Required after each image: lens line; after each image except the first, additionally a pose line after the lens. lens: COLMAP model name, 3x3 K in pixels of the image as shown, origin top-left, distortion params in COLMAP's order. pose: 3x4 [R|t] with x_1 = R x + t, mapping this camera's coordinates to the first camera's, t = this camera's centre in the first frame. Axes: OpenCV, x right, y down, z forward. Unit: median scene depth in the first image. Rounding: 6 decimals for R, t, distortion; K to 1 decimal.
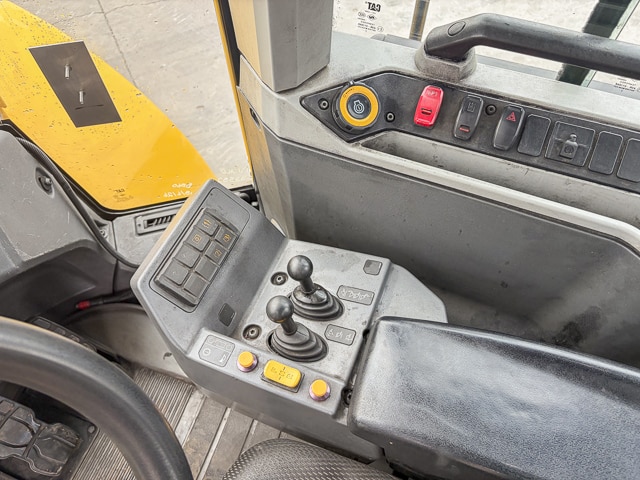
lens RADIAL K [[471.0, 0, 320.0], [0, 471.0, 240.0], [0, 0, 1]] dist [0.013580, 0.002750]
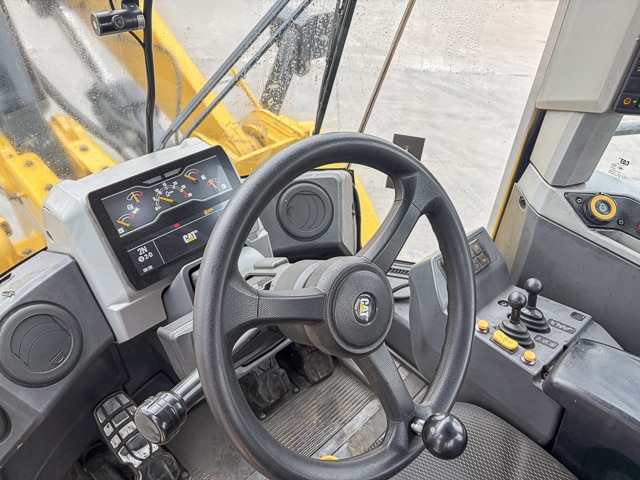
lens RADIAL K [[471.0, 0, 320.0], [0, 471.0, 240.0], [0, 0, 1]] dist [0.013580, 0.002750]
pose [[0.886047, 0.313450, -0.341569, -0.174510], [-0.404983, 0.881931, -0.241218, 0.556234], [0.225631, 0.352060, 0.908375, -0.592978]]
